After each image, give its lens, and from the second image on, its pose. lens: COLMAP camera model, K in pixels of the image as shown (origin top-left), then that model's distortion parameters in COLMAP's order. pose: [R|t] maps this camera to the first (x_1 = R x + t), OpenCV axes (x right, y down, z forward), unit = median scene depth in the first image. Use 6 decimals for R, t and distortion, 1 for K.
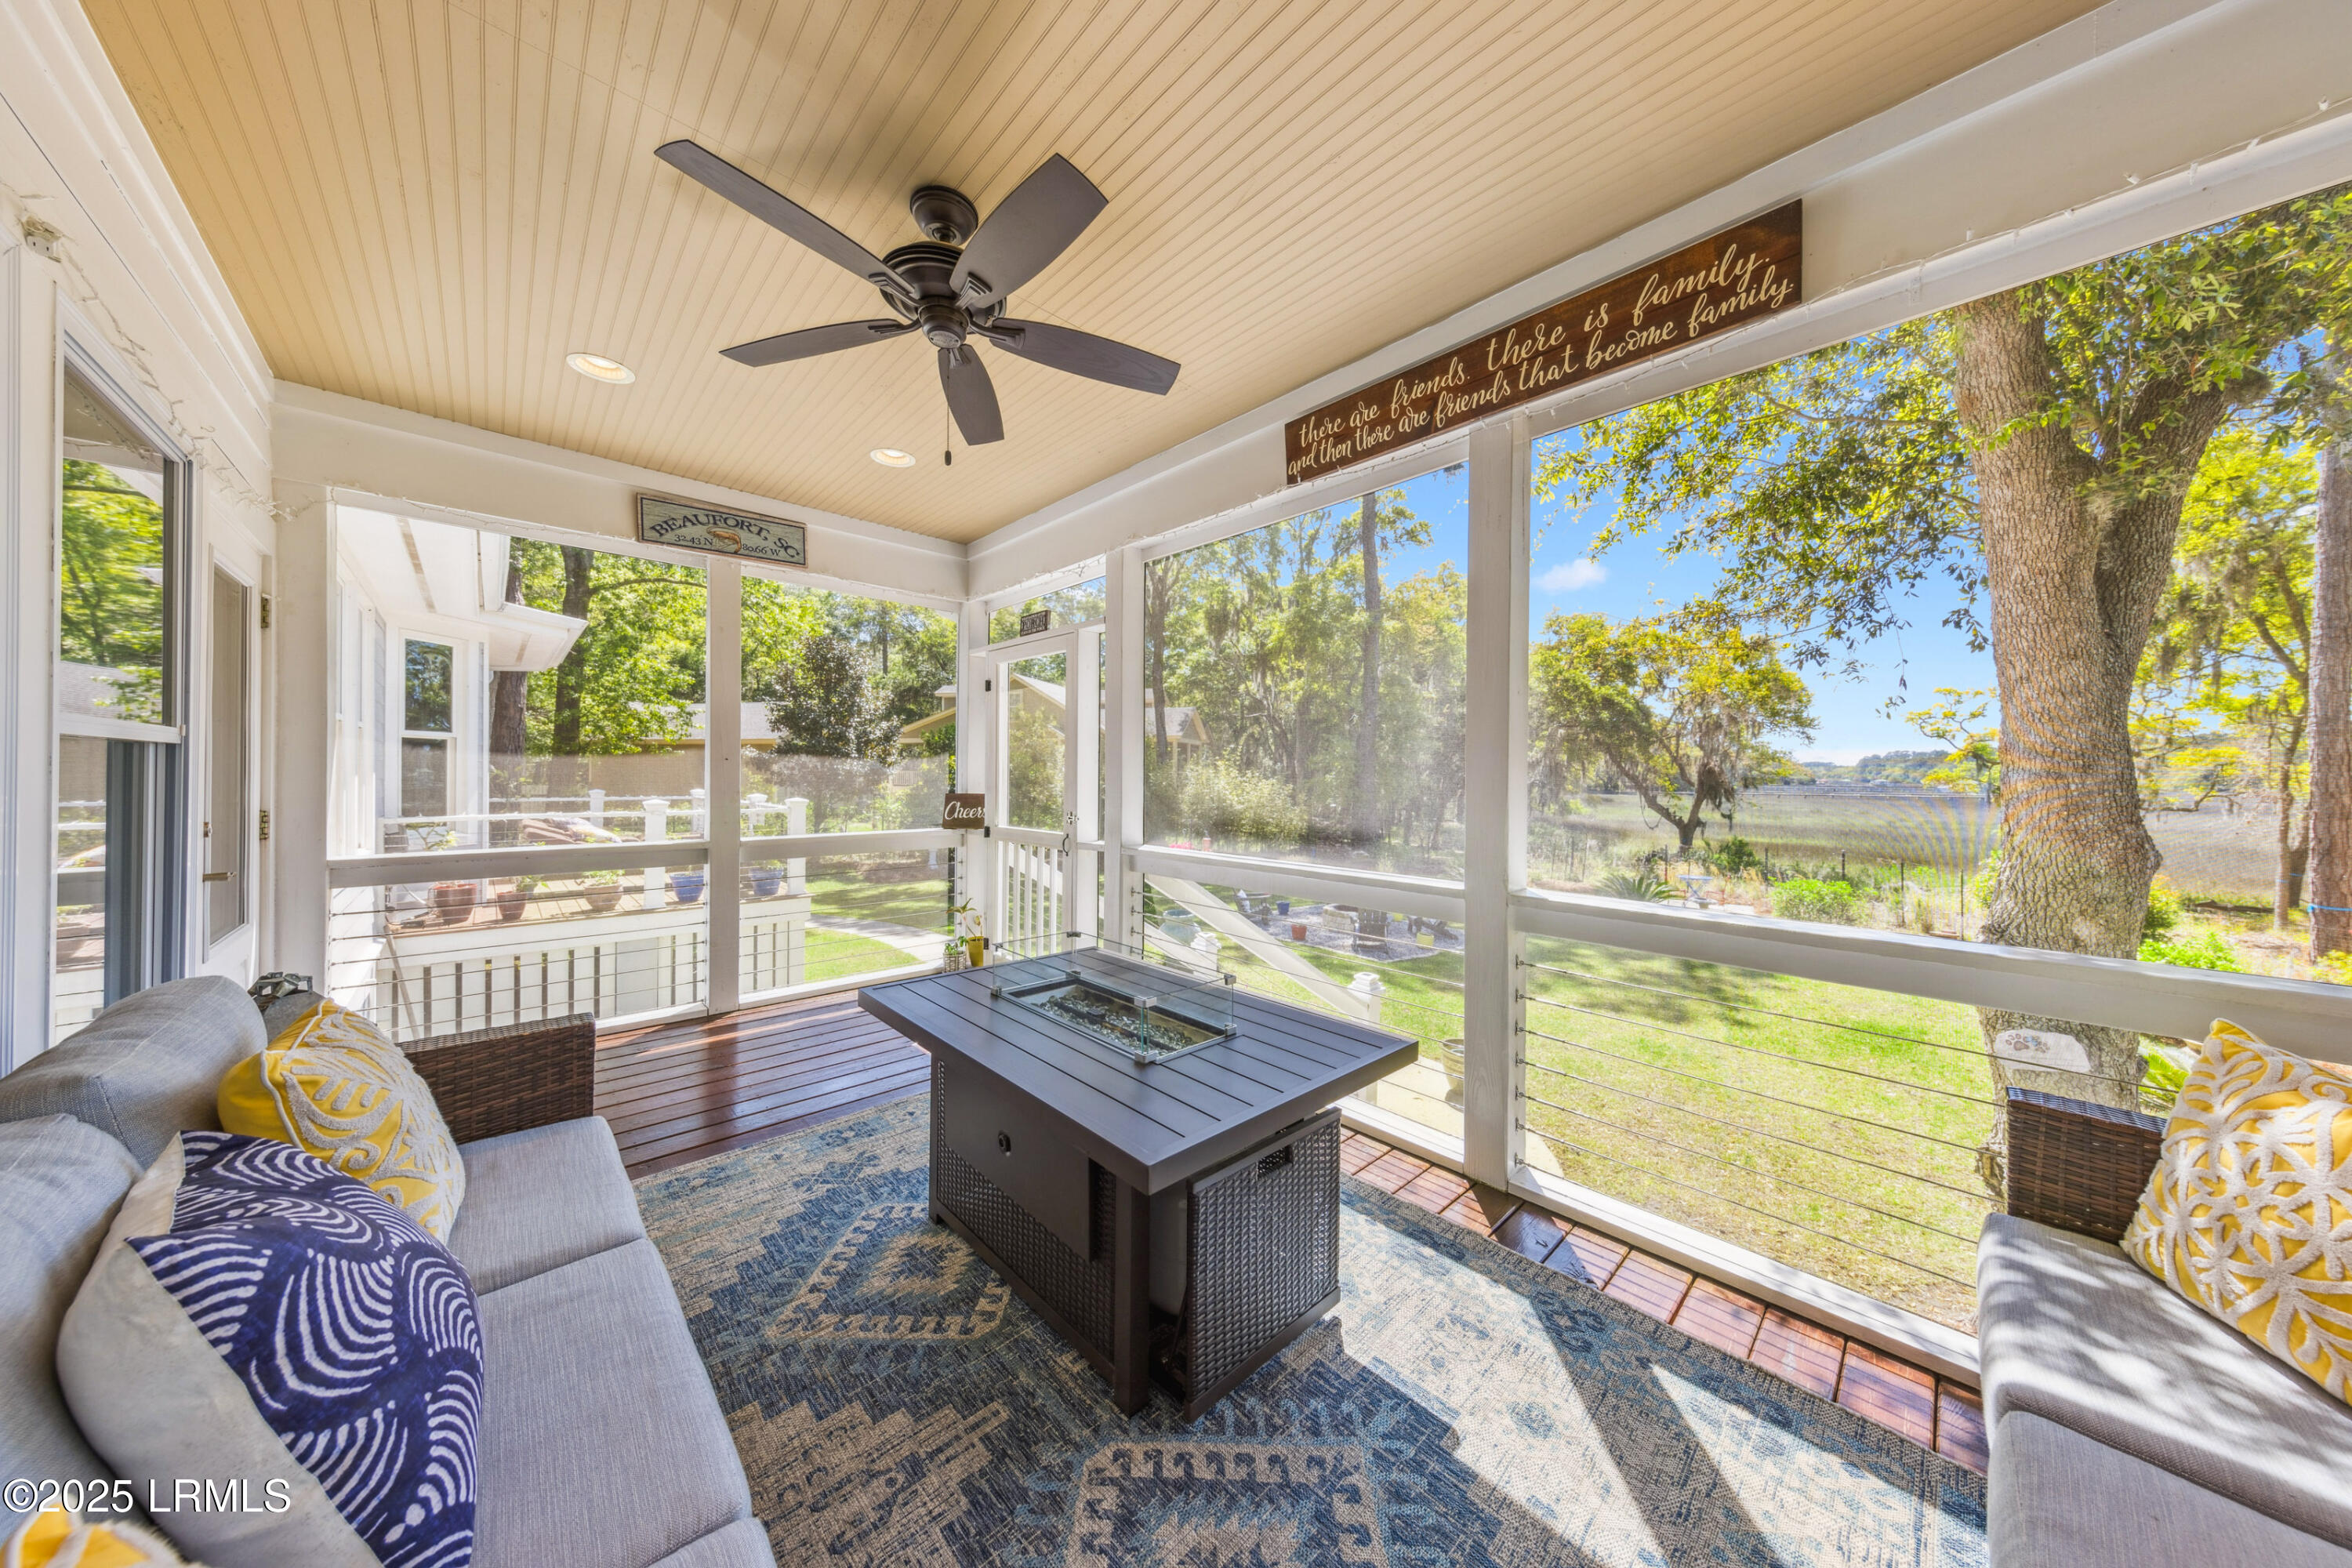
lens RADIAL K [[738.0, 0, 1169.8], [0, 738.0, 775.8], [0, 0, 1]] dist [0.002837, 0.000122]
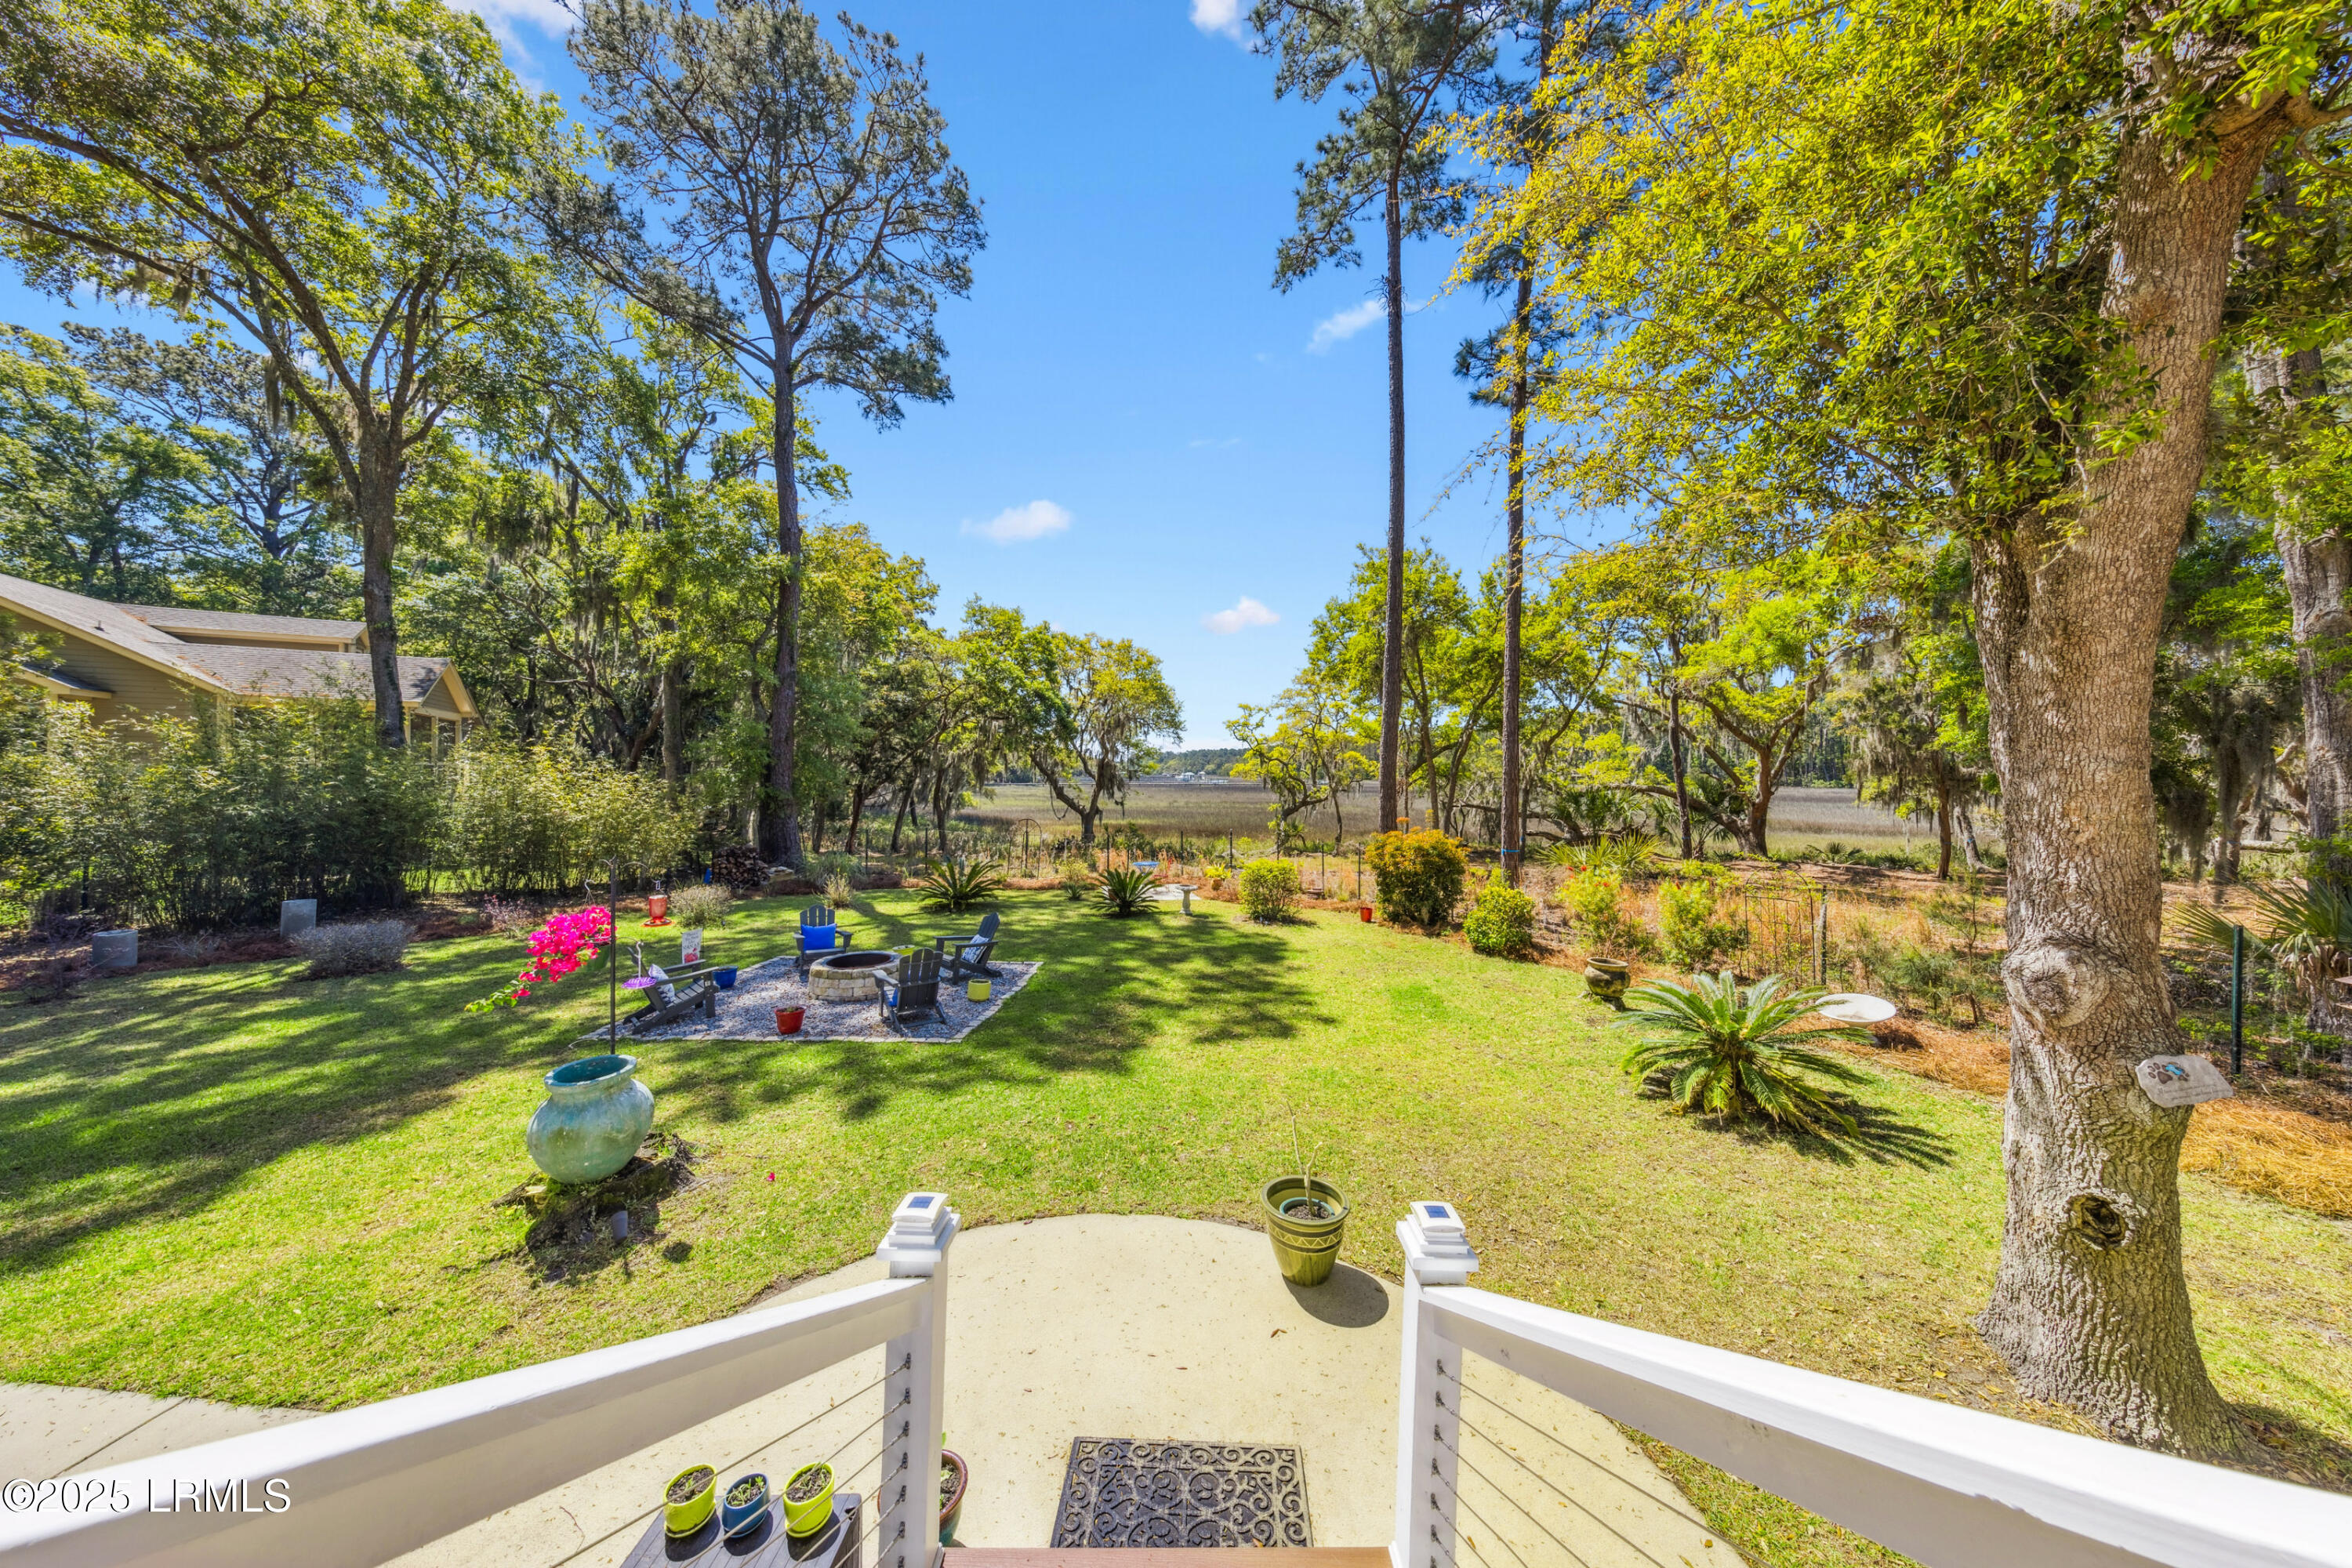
lens RADIAL K [[738.0, 0, 1190.1], [0, 738.0, 773.5], [0, 0, 1]] dist [0.002837, 0.000122]
pose [[0.661262, -0.004043, 0.750144, -0.028964], [0.000841, 0.999989, 0.004648, 0.001964], [-0.750155, -0.002443, 0.661258, 0.154971]]
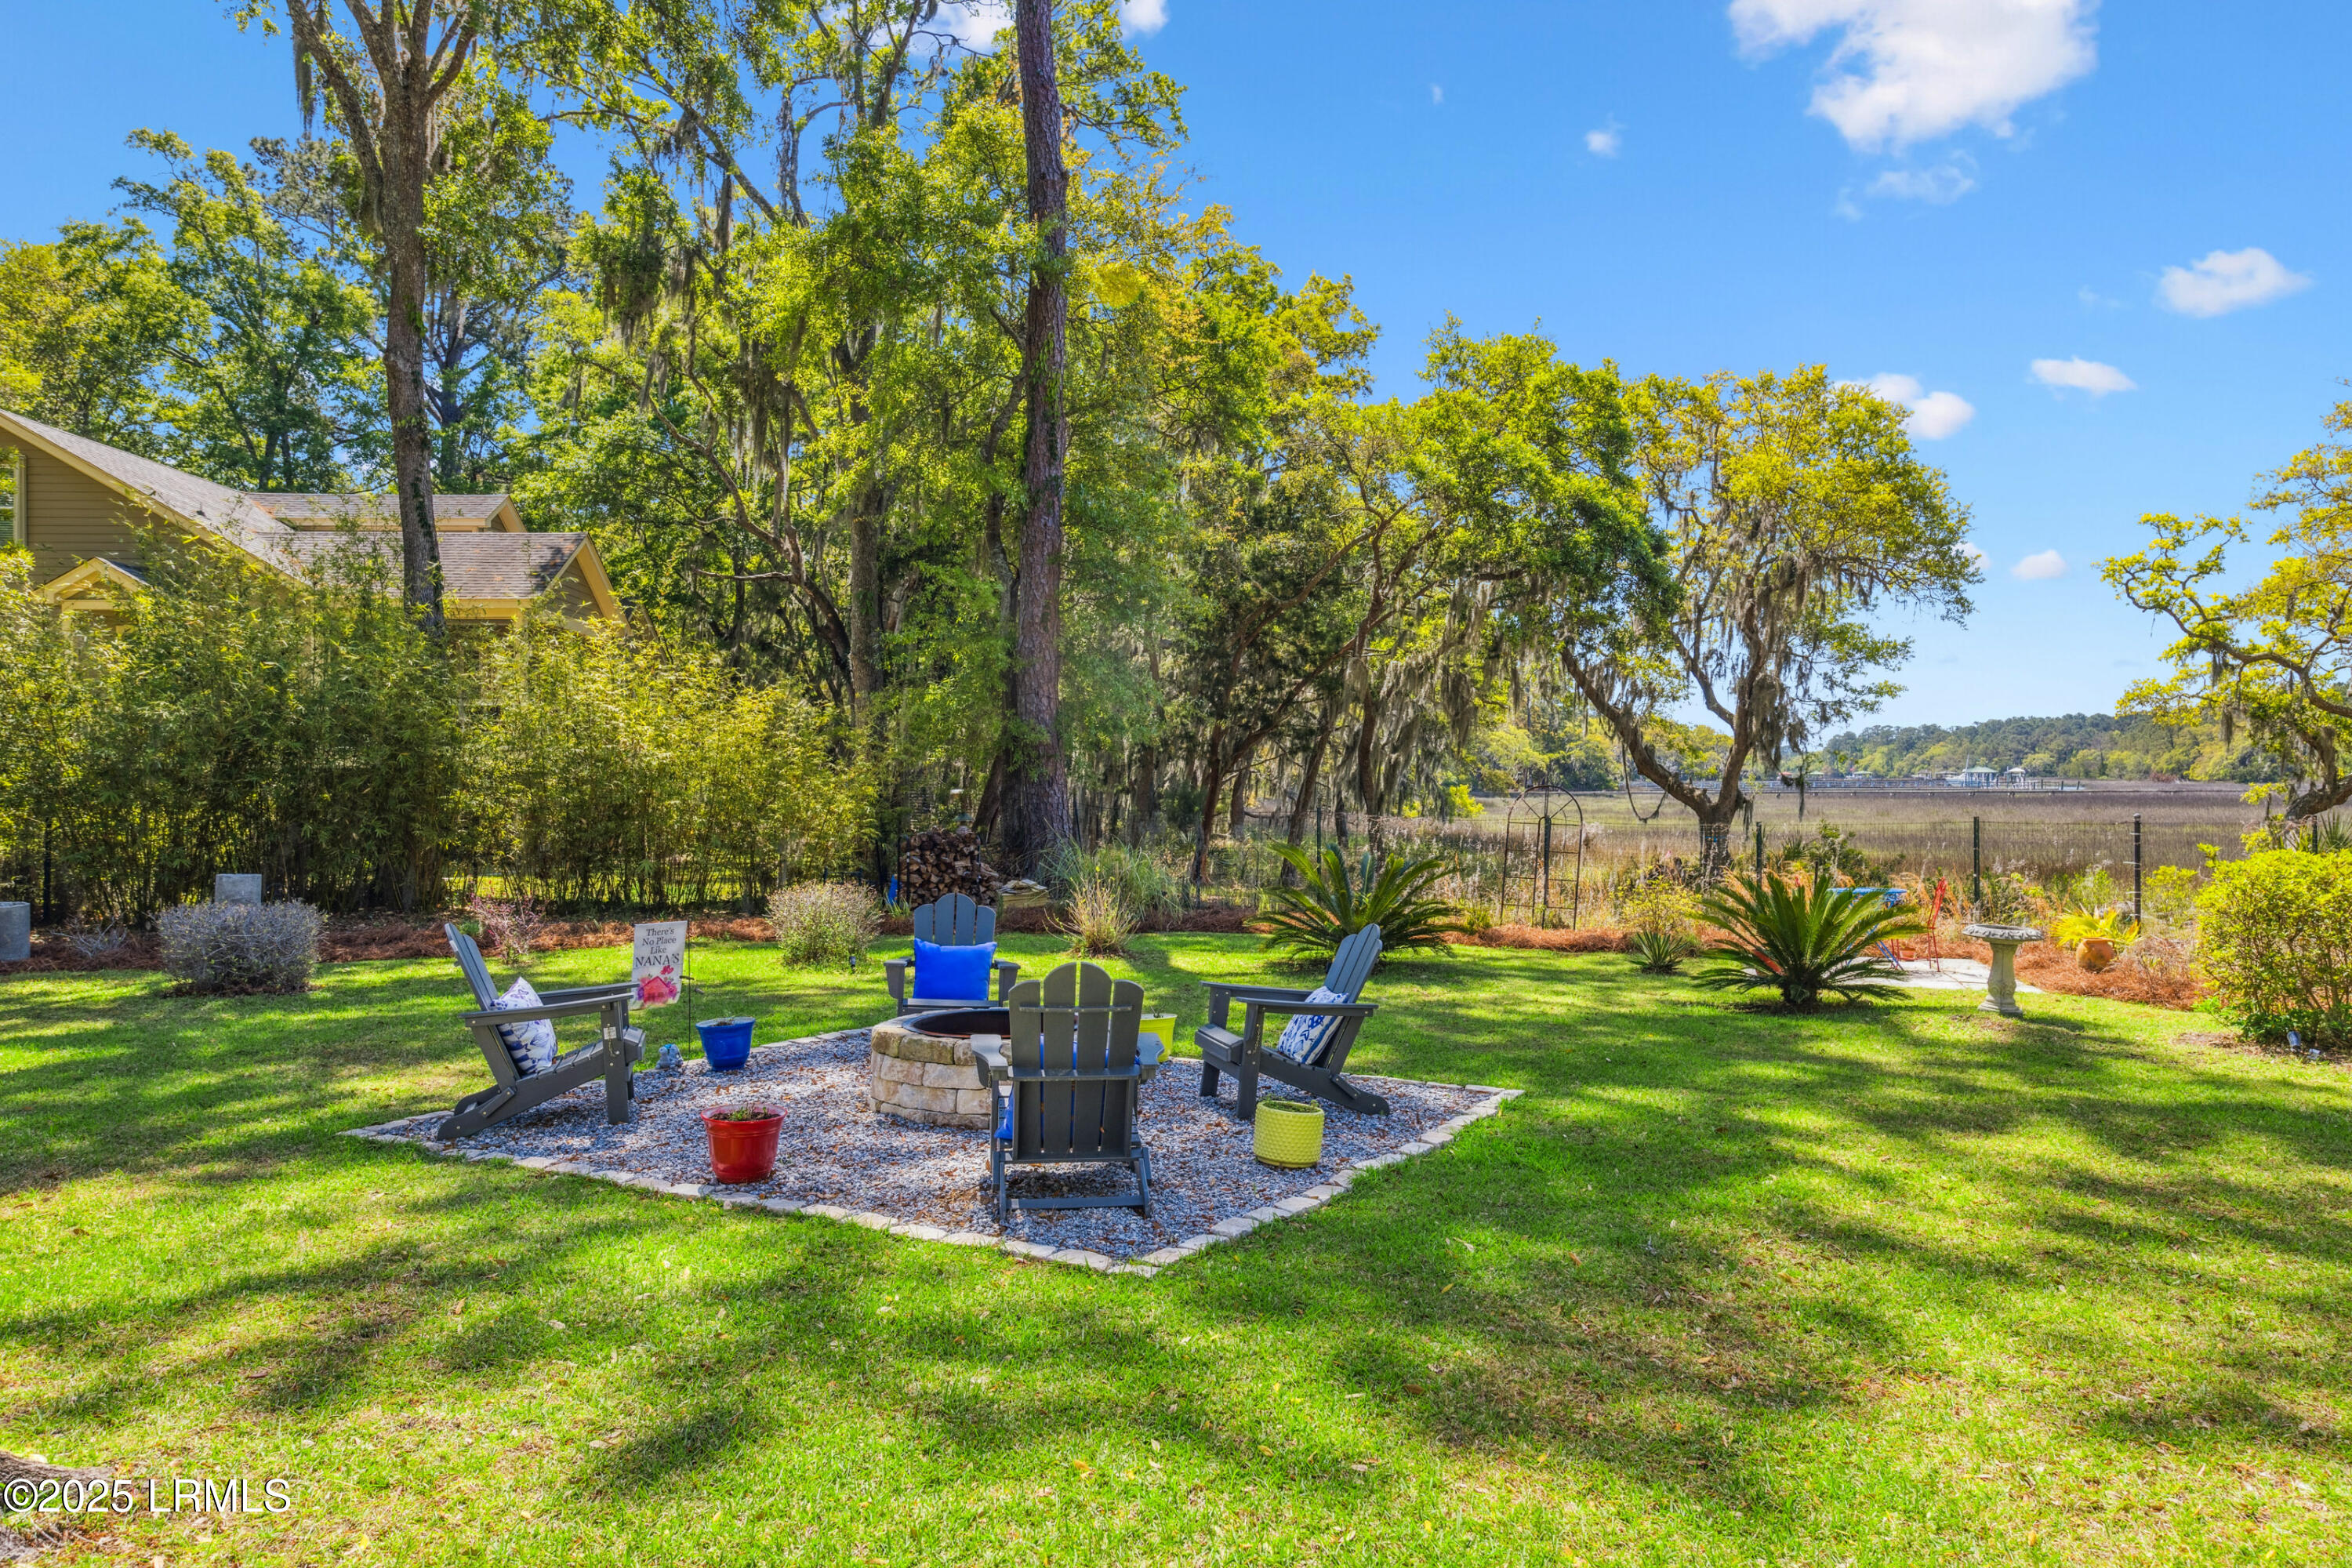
lens RADIAL K [[1510.0, 0, 1196.5], [0, 1510.0, 784.5], [0, 0, 1]] dist [0.004207, 0.005450]
pose [[0.933189, -0.009947, 0.359250, 0.063675], [0.009878, 0.999949, 0.002028, 0.048016], [-0.359251, 0.001656, 0.933239, 0.242935]]
